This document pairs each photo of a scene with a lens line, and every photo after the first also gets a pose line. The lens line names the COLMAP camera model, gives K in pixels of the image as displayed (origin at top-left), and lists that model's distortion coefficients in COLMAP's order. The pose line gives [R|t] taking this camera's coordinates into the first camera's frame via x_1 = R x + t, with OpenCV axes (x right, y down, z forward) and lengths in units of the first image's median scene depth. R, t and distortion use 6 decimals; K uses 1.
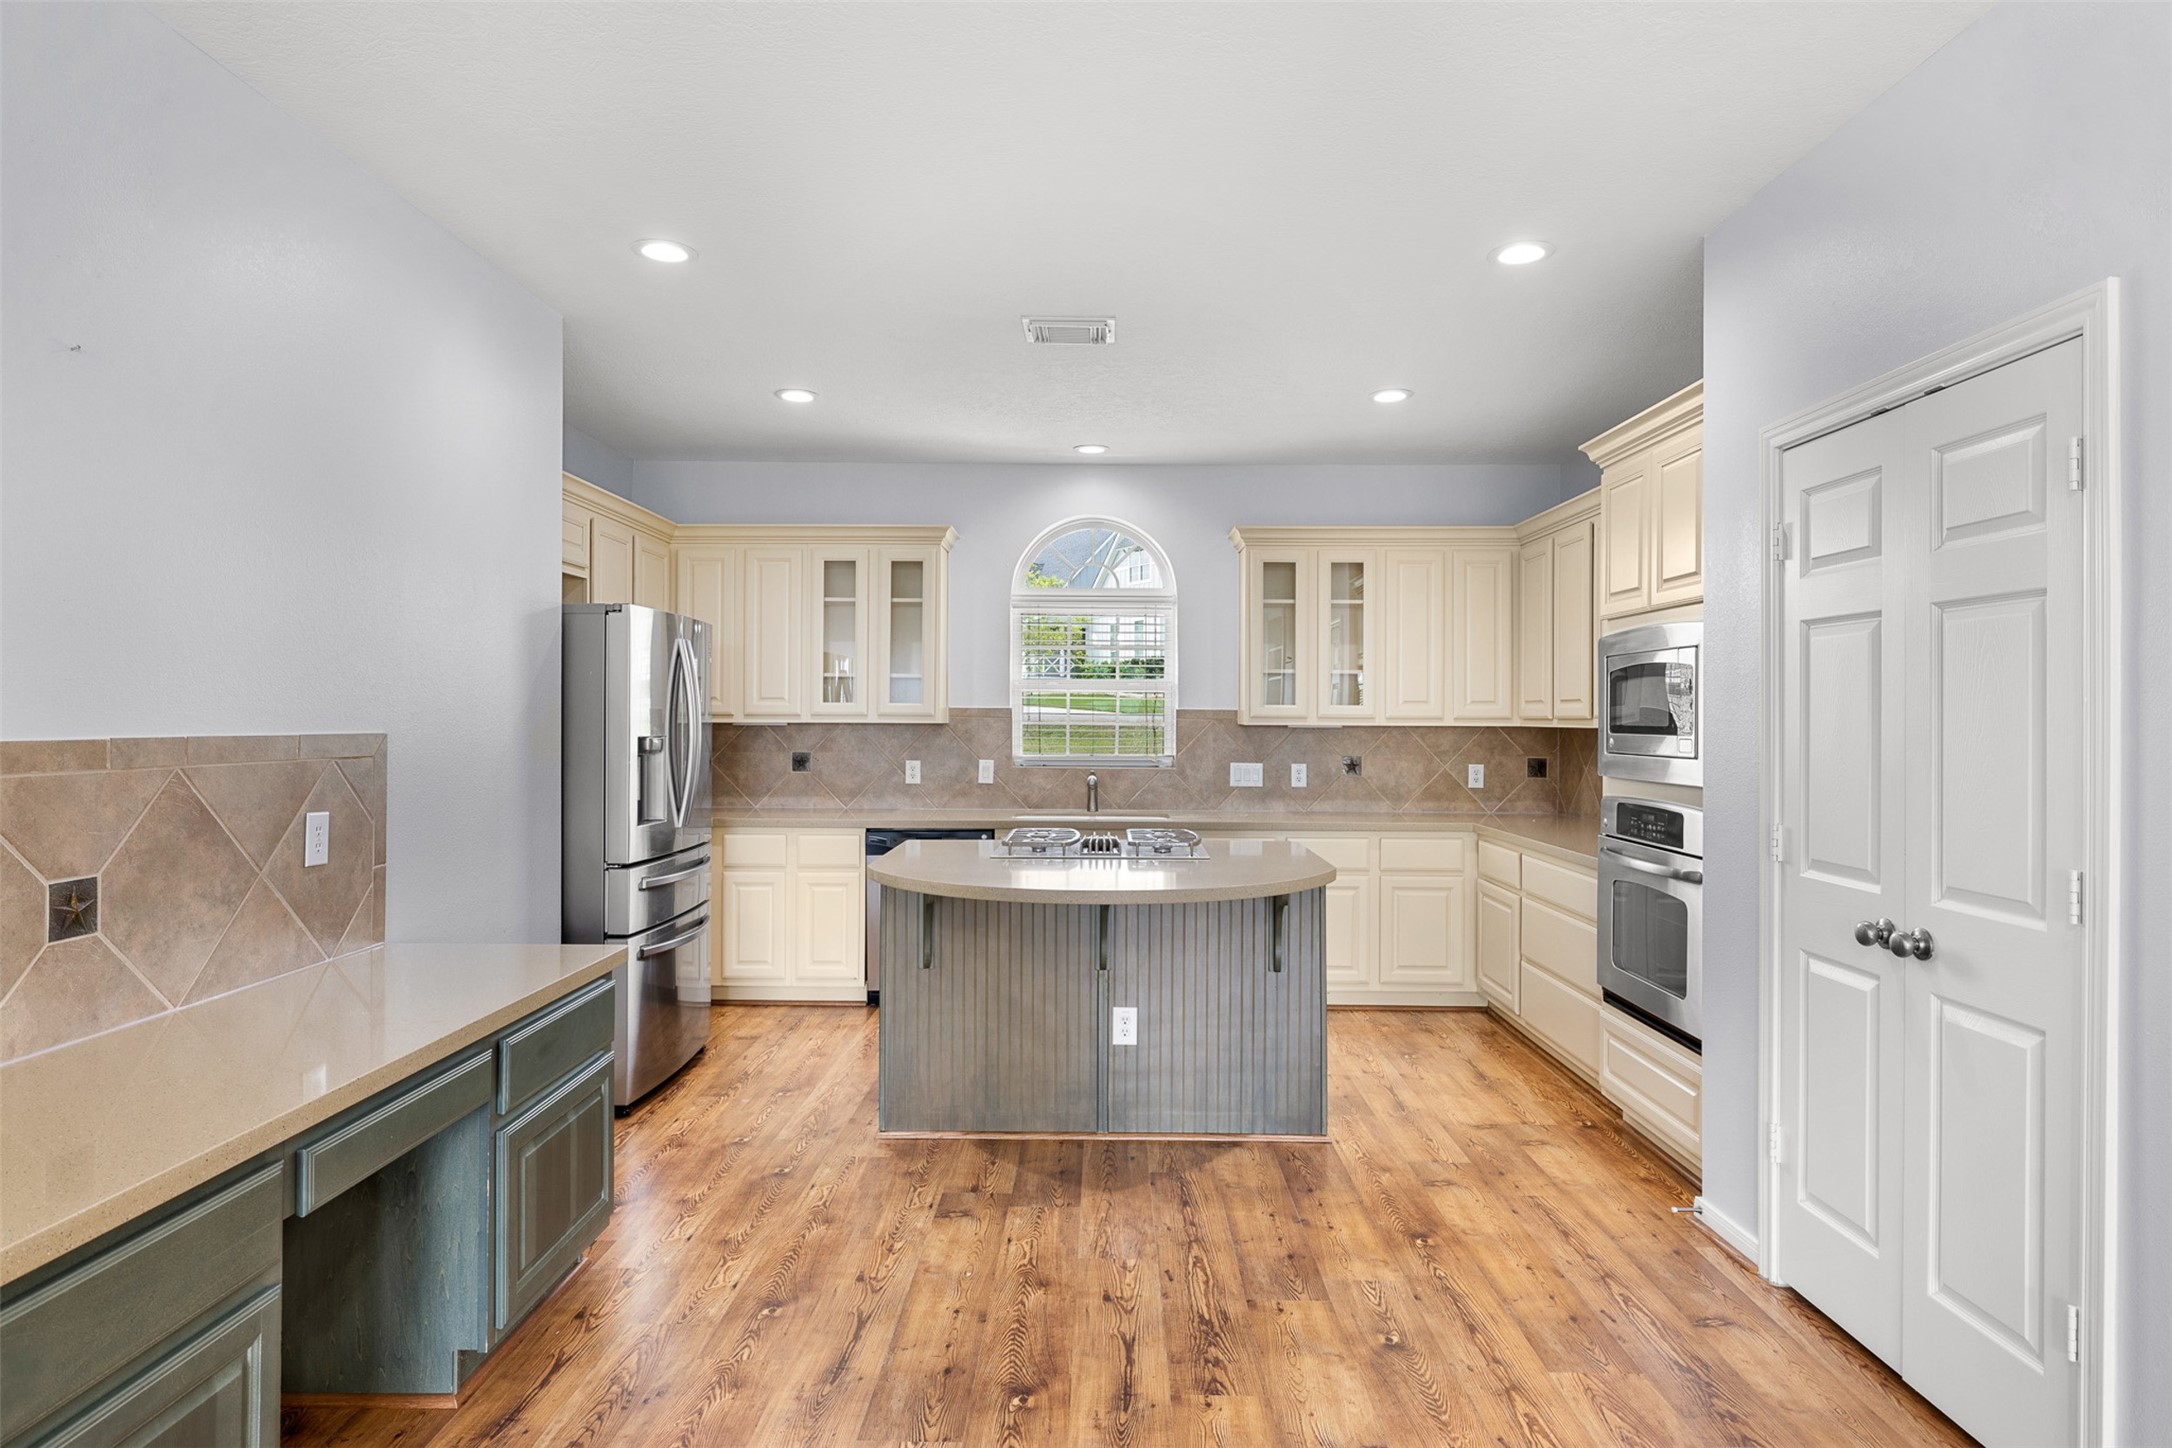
lens RADIAL K [[1249.4, 0, 1090.8], [0, 1249.4, 718.1], [0, 0, 1]] dist [0.003890, 0.000314]
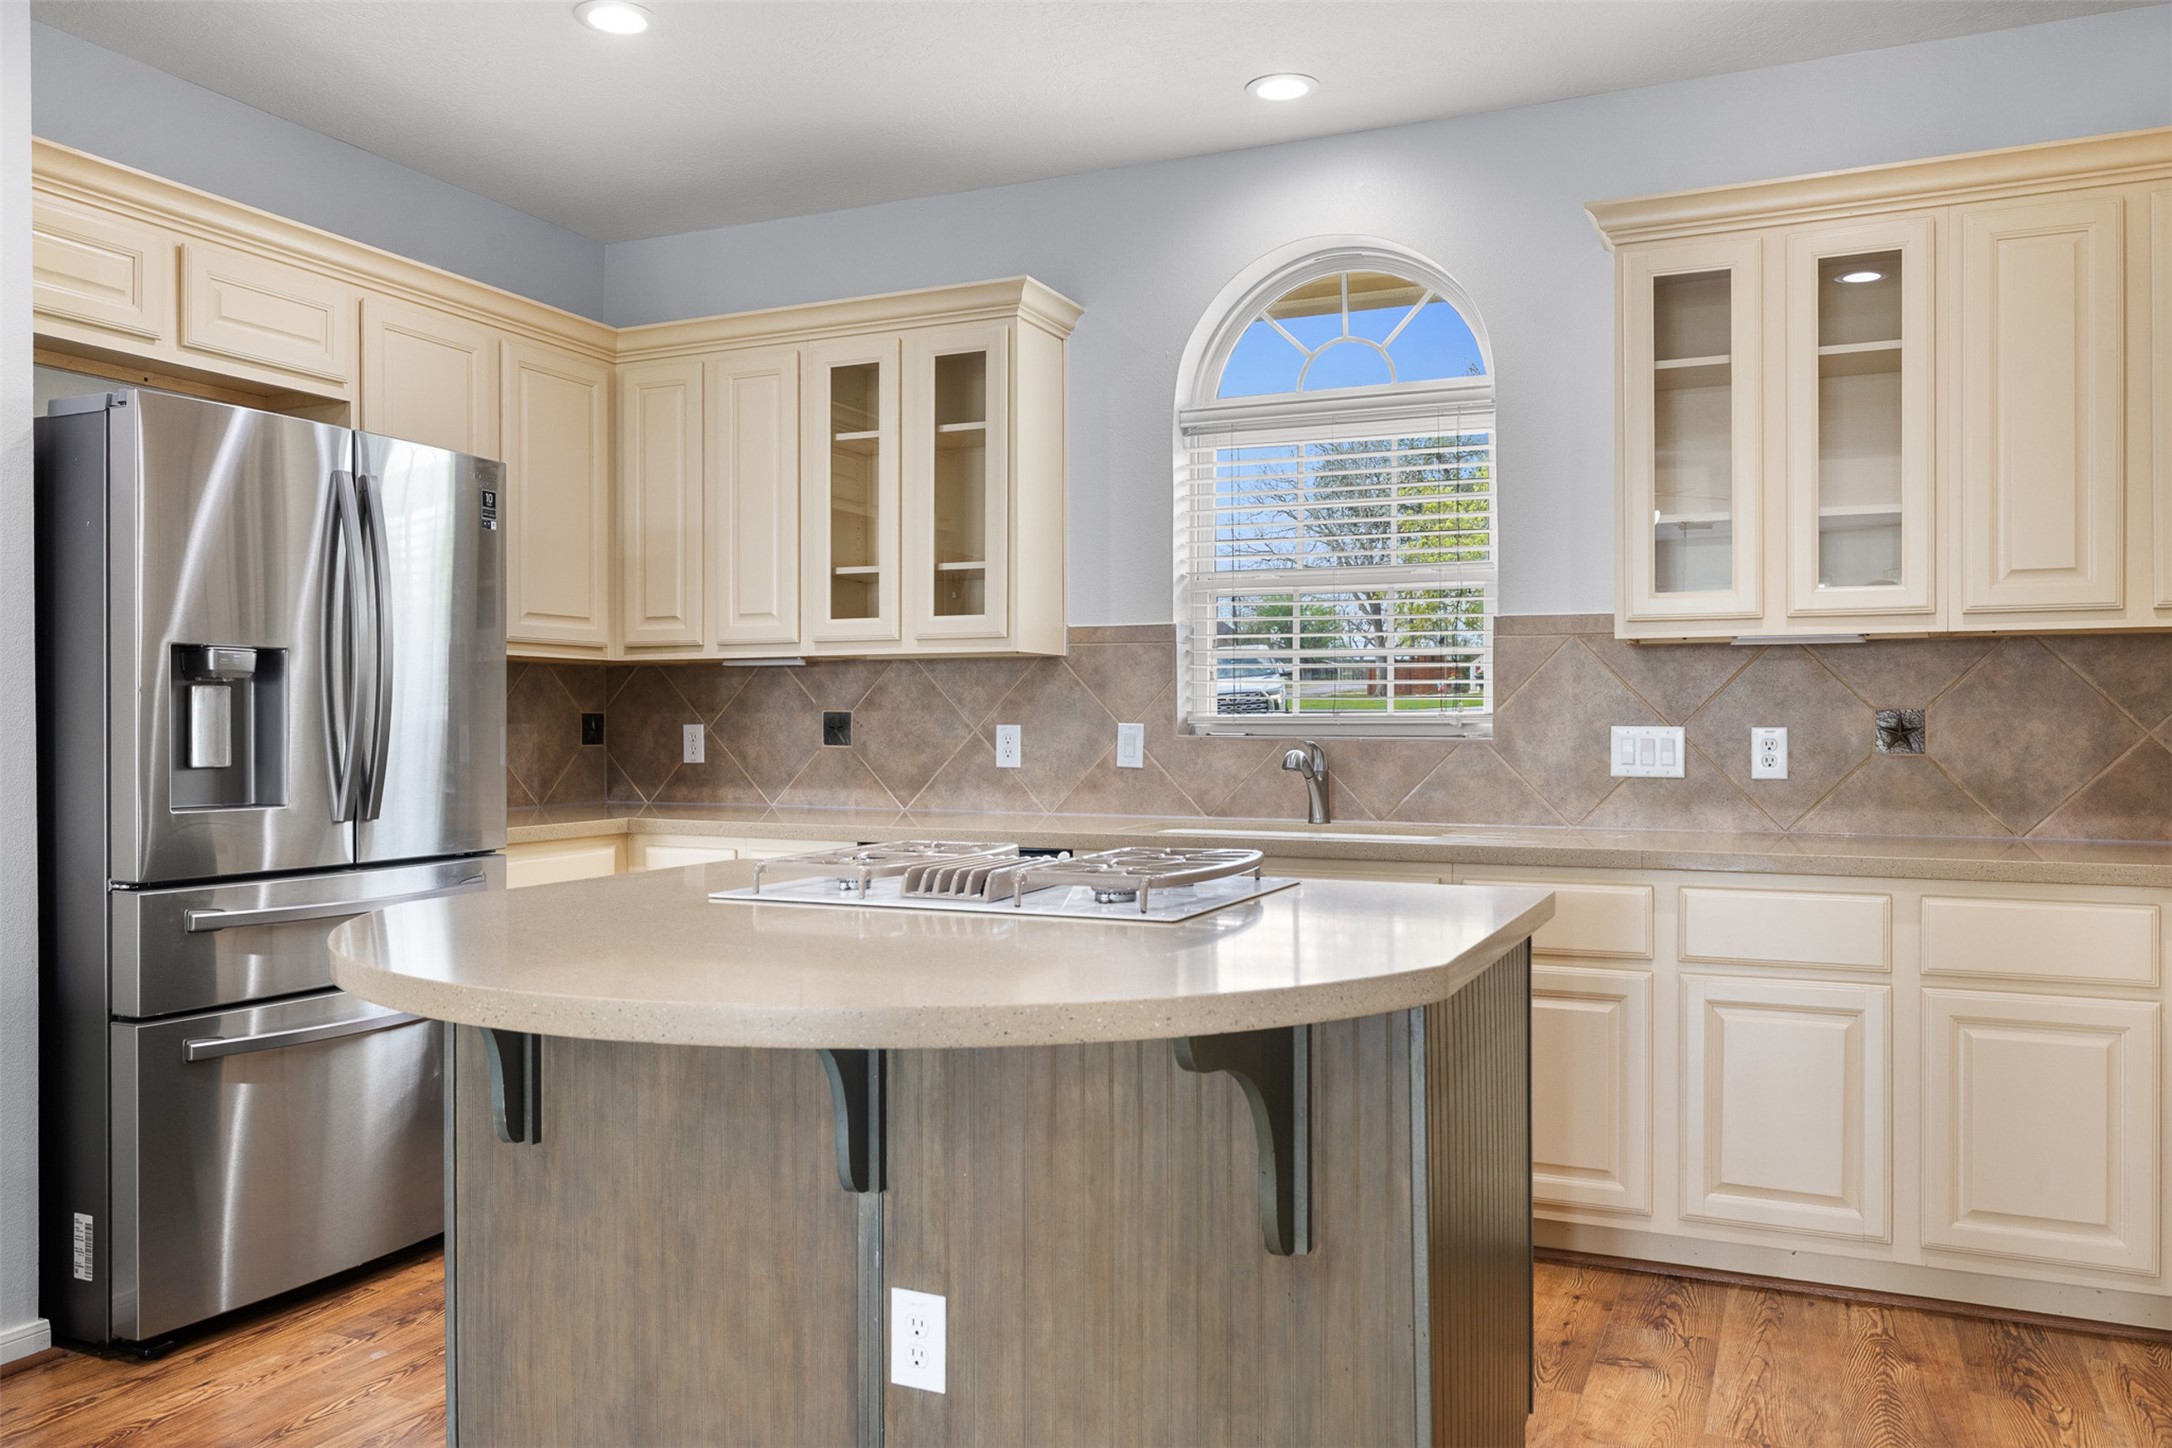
lens RADIAL K [[1629.0, 0, 1081.1], [0, 1629.0, 730.8], [0, 0, 1]] dist [0.001729, -0.000481]
pose [[0.909972, -0.004368, -0.414646, 0.184772], [0.005433, 0.999984, 0.001388, 0.035675], [0.414634, -0.003516, 0.909982, 0.359789]]
